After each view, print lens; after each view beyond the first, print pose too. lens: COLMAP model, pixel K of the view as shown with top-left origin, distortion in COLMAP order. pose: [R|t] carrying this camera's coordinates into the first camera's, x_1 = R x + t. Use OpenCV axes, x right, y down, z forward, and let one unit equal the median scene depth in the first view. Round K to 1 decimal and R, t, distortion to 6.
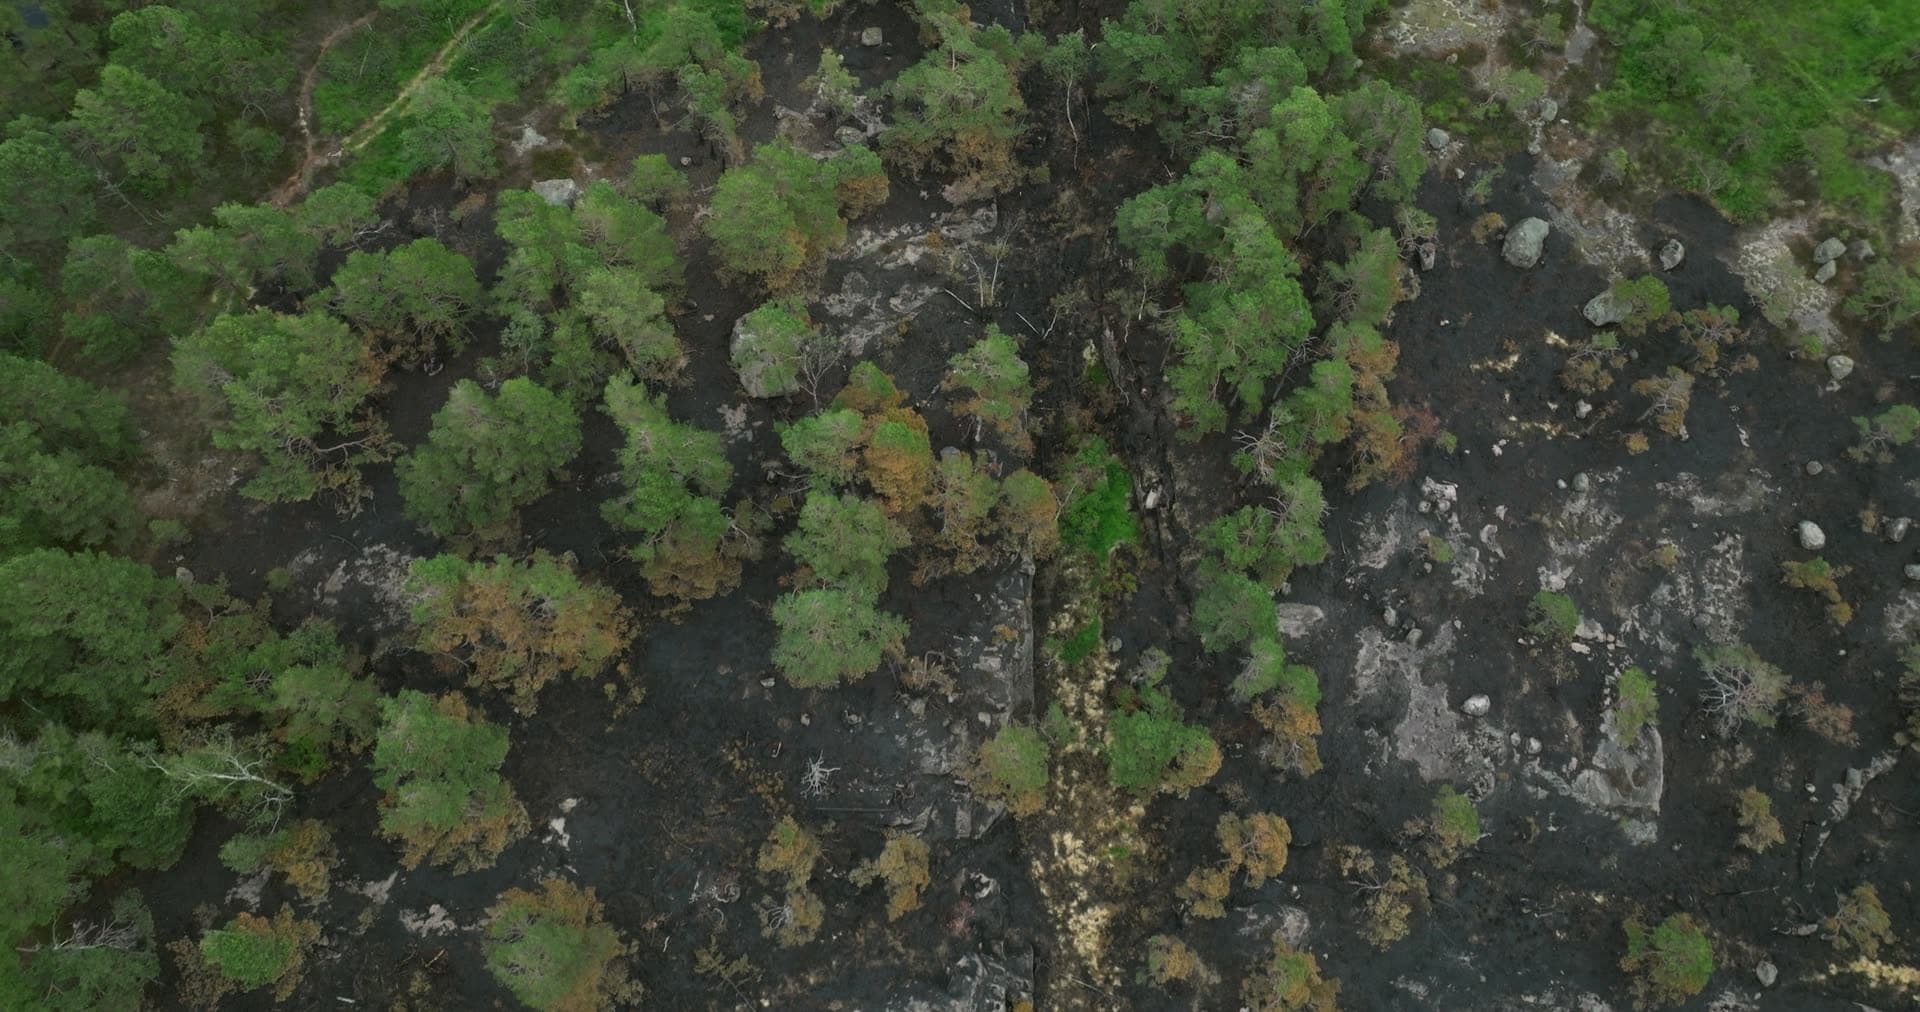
lens RADIAL K [[1341.7, 0, 960.8], [0, 1341.7, 511.6], [0, 0, 1]] dist [-0.005170, 0.025644]
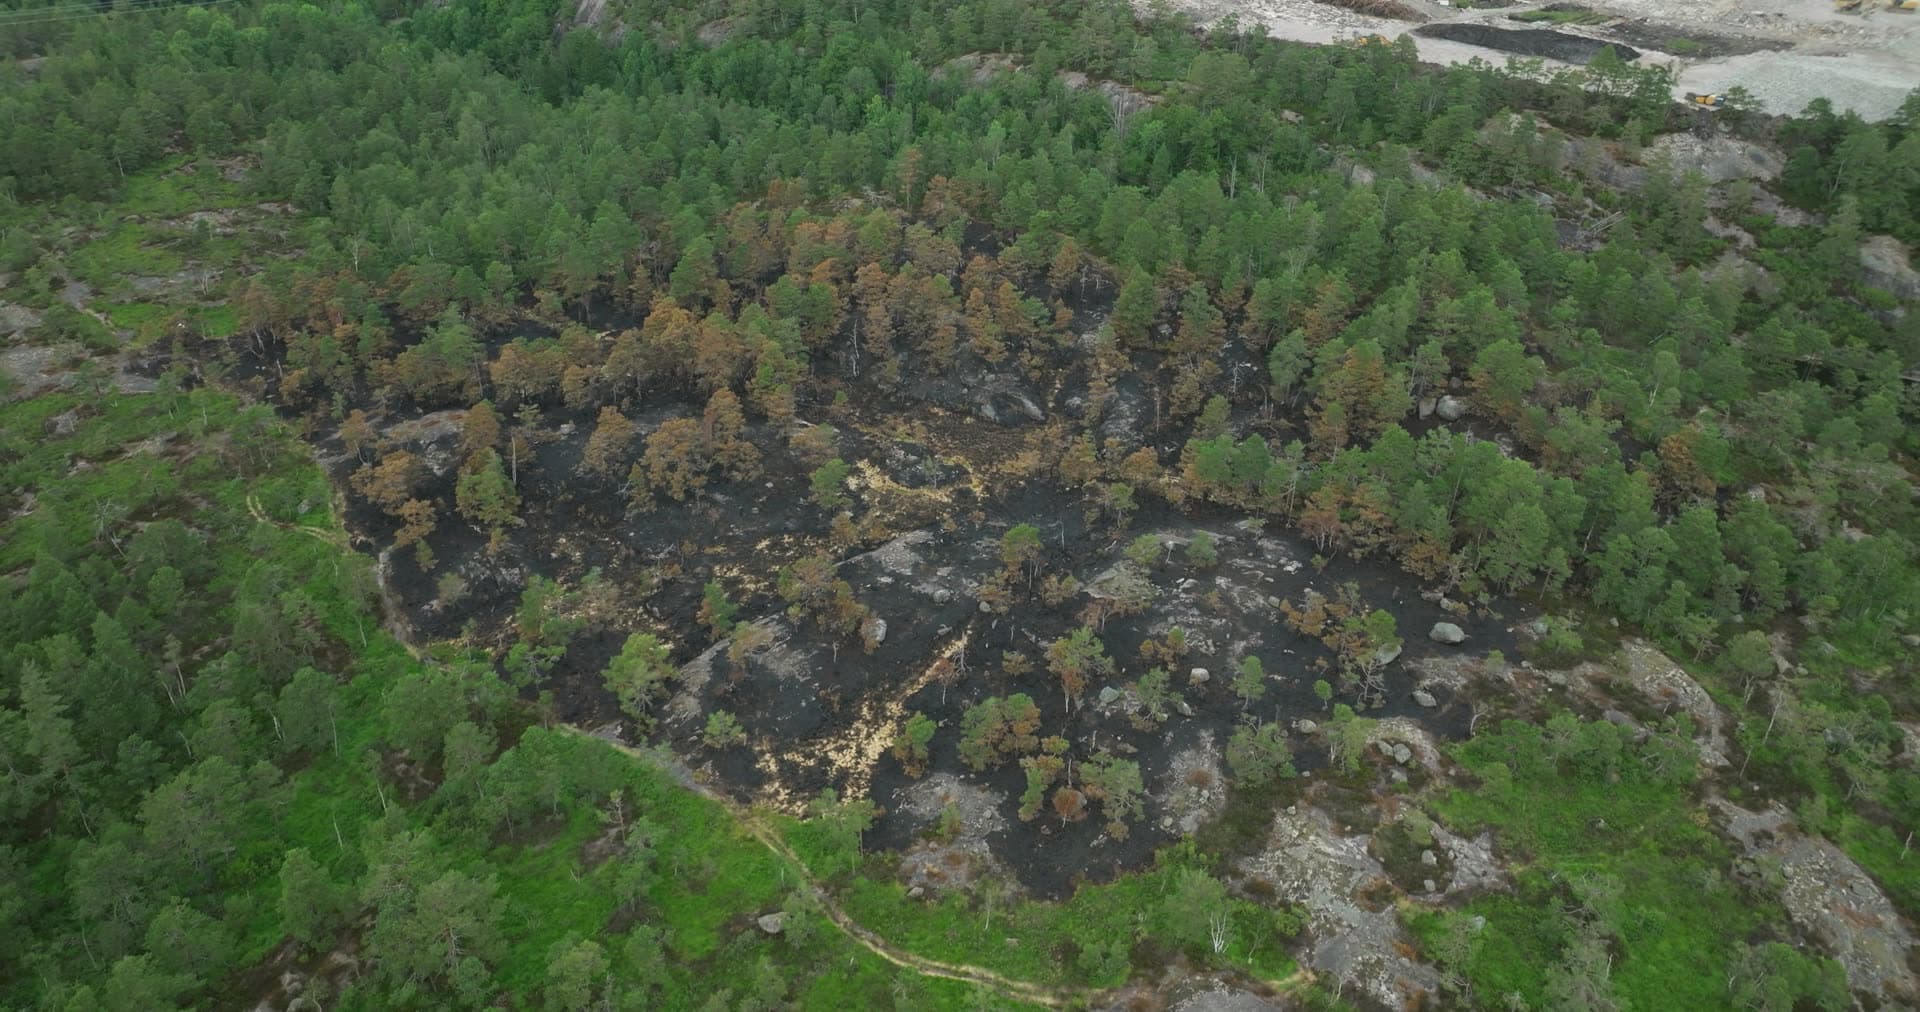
lens RADIAL K [[1341.7, 0, 964.5], [0, 1341.7, 501.7], [0, 0, 1]] dist [-0.005170, 0.025644]
pose [[-0.453938, 0.415196, -0.788386, 1.978214], [-0.840331, 0.094725, 0.533733, -0.623103], [0.296284, 0.904787, 0.305903, 0.292292]]
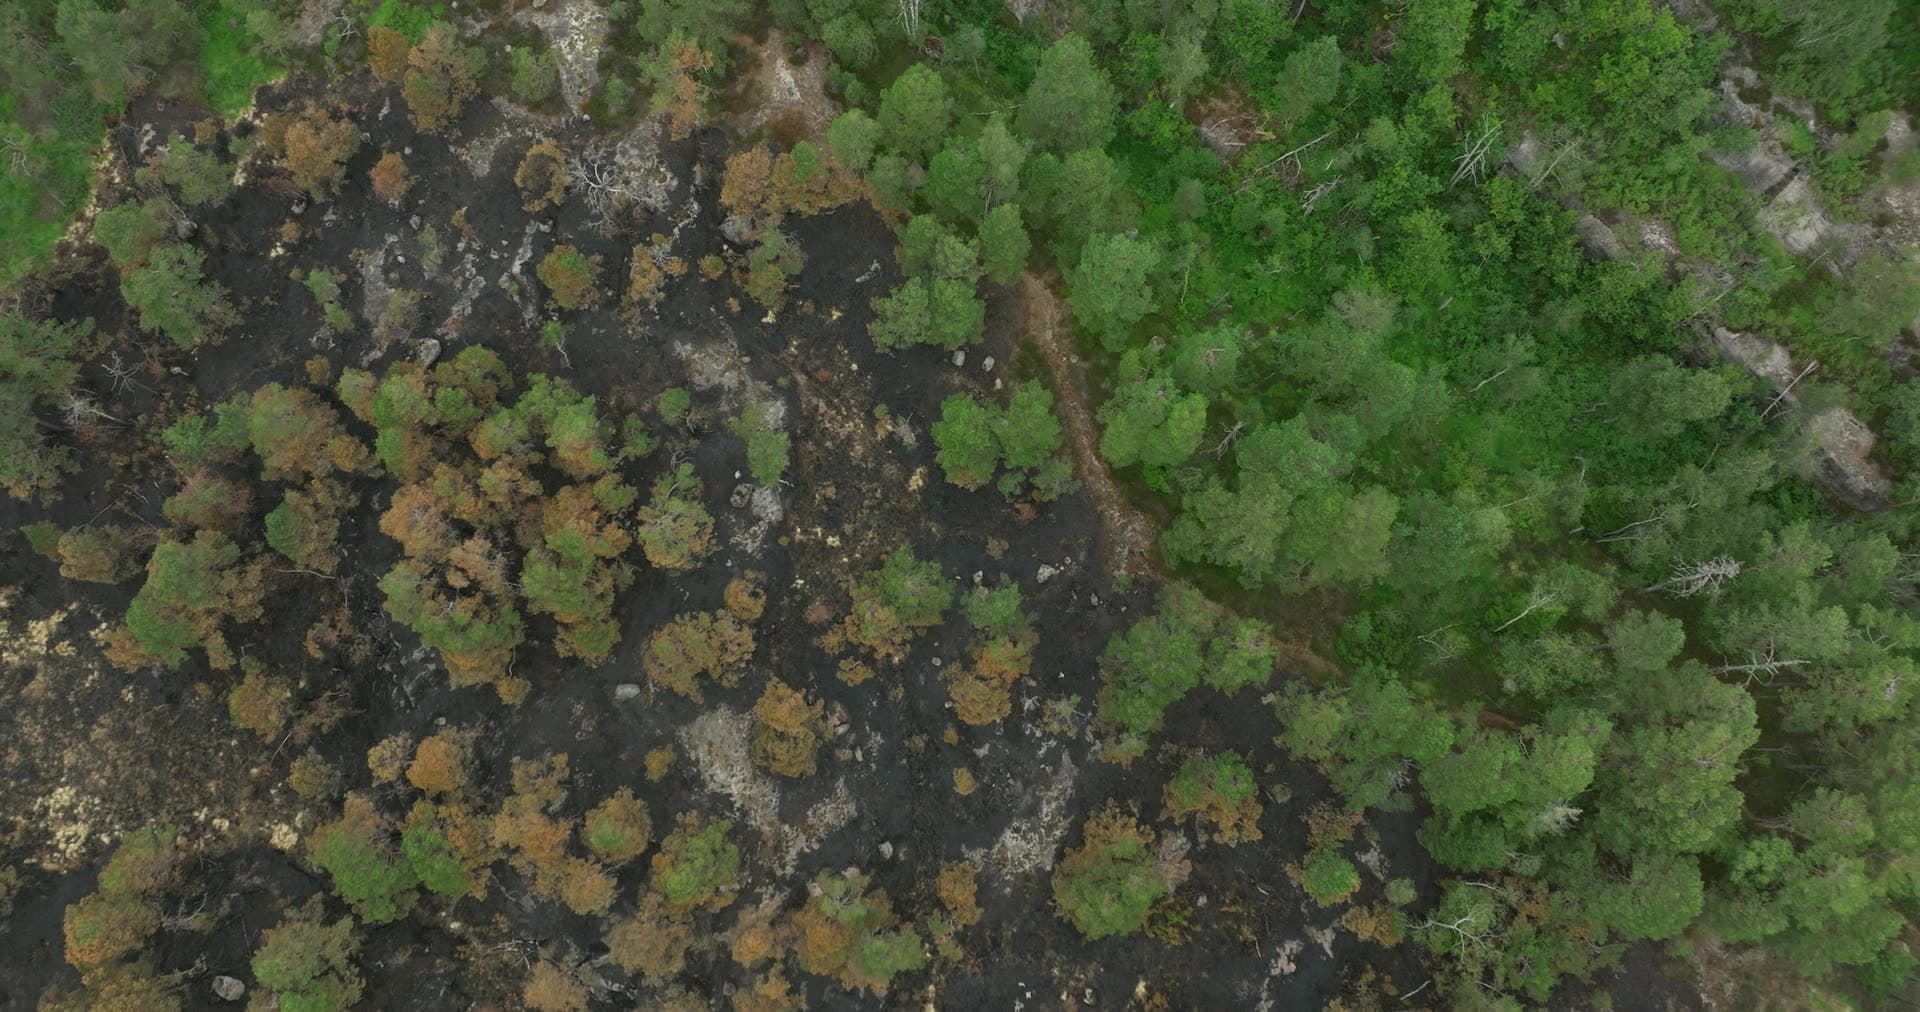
lens RADIAL K [[1341.7, 0, 963.5], [0, 1341.7, 503.2], [0, 0, 1]] dist [-0.005170, 0.025644]
pose [[-0.523546, 0.828960, -0.196787, -0.324381], [-0.804629, -0.405127, 0.434102, 0.161561], [0.280130, 0.385613, 0.879107, -0.379035]]
